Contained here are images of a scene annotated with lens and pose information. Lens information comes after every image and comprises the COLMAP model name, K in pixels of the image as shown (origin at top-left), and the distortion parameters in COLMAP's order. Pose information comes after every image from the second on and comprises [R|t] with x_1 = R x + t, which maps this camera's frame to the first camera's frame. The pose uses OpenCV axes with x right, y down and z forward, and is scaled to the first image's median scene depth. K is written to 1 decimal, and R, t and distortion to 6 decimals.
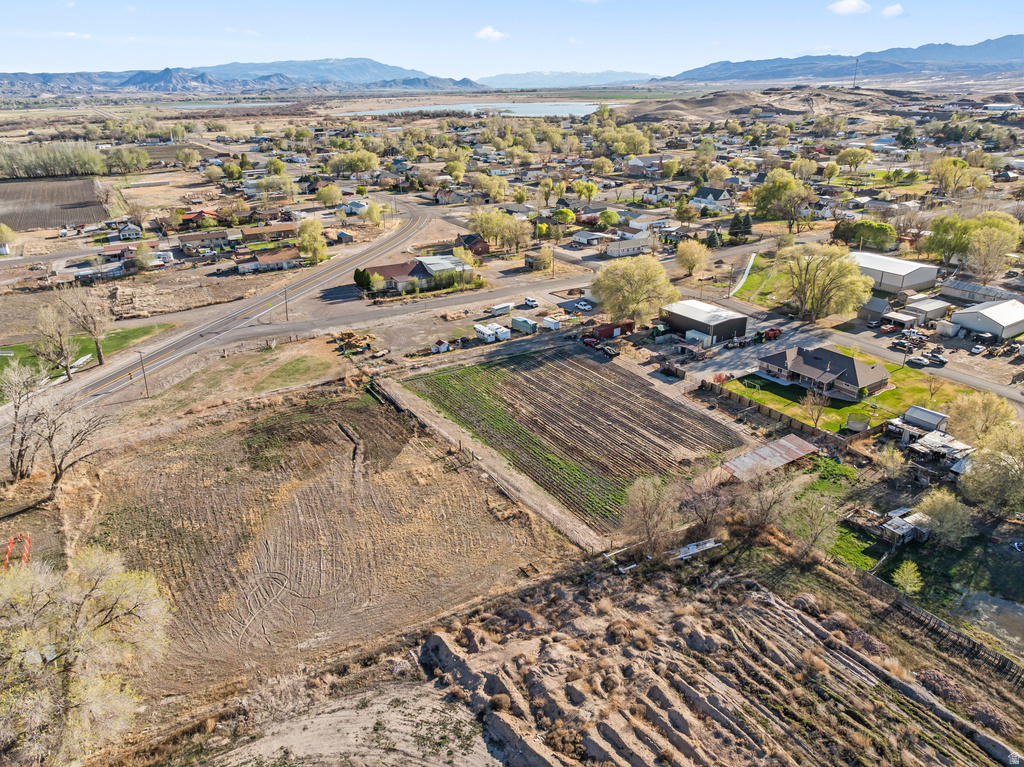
lens RADIAL K [[720.3, 0, 517.0], [0, 720.3, 378.0], [0, 0, 1]] dist [-0.039626, 0.005714]
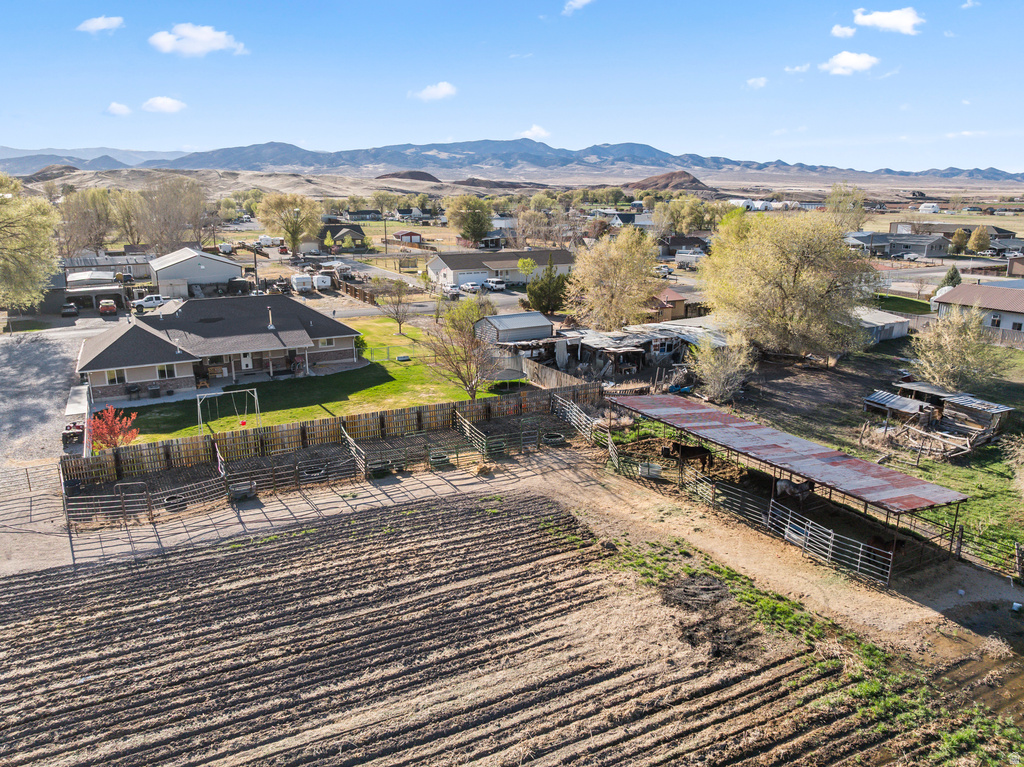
lens RADIAL K [[720.3, 0, 517.0], [0, 720.3, 378.0], [0, 0, 1]] dist [-0.039626, 0.005714]
pose [[0.074722, -0.235154, 0.969082, 0.034167], [0.375921, 0.906745, 0.191041, -0.009446], [-0.923634, 0.350023, 0.156153, 0.733542]]
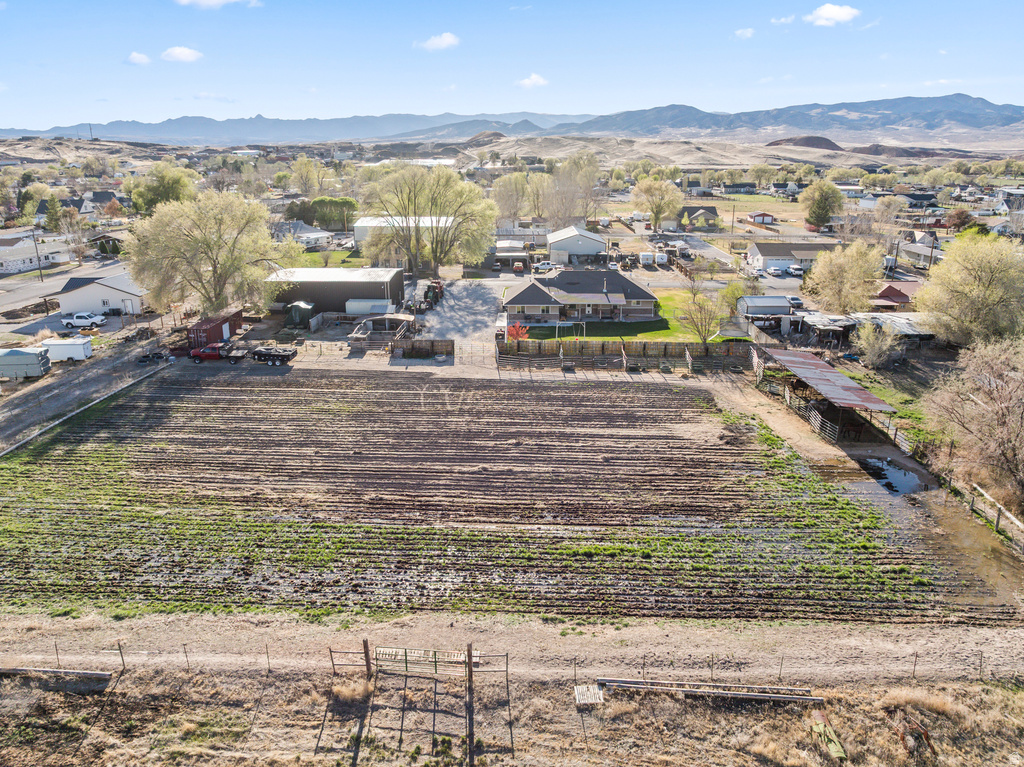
lens RADIAL K [[720.3, 0, 517.0], [0, 720.3, 378.0], [0, 0, 1]] dist [-0.039626, 0.005714]
pose [[0.558569, -0.233605, 0.795883, -0.173560], [0.308238, 0.949267, 0.062297, -0.000403], [-0.770058, 0.210525, 0.602237, 0.594683]]
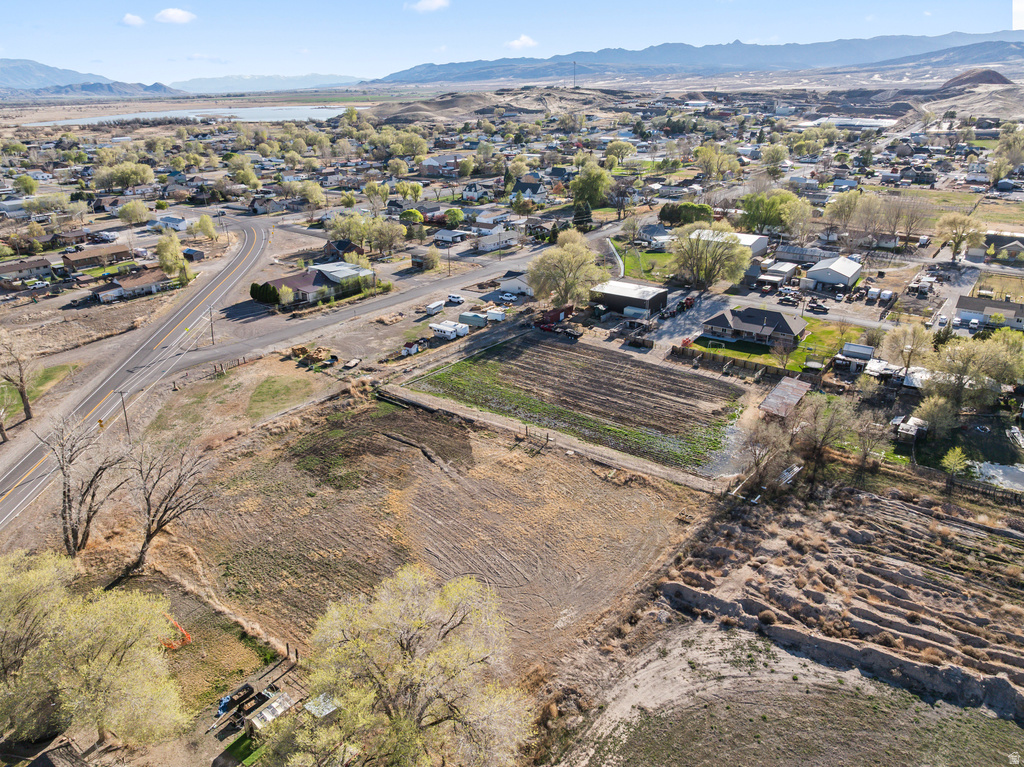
lens RADIAL K [[720.3, 0, 517.0], [0, 720.3, 378.0], [0, 0, 1]] dist [-0.039626, 0.005714]
pose [[0.930447, -0.136778, 0.339942, -0.330342], [0.137824, 0.990230, 0.021191, -0.004708], [-0.339520, 0.027135, 0.940208, 0.018040]]
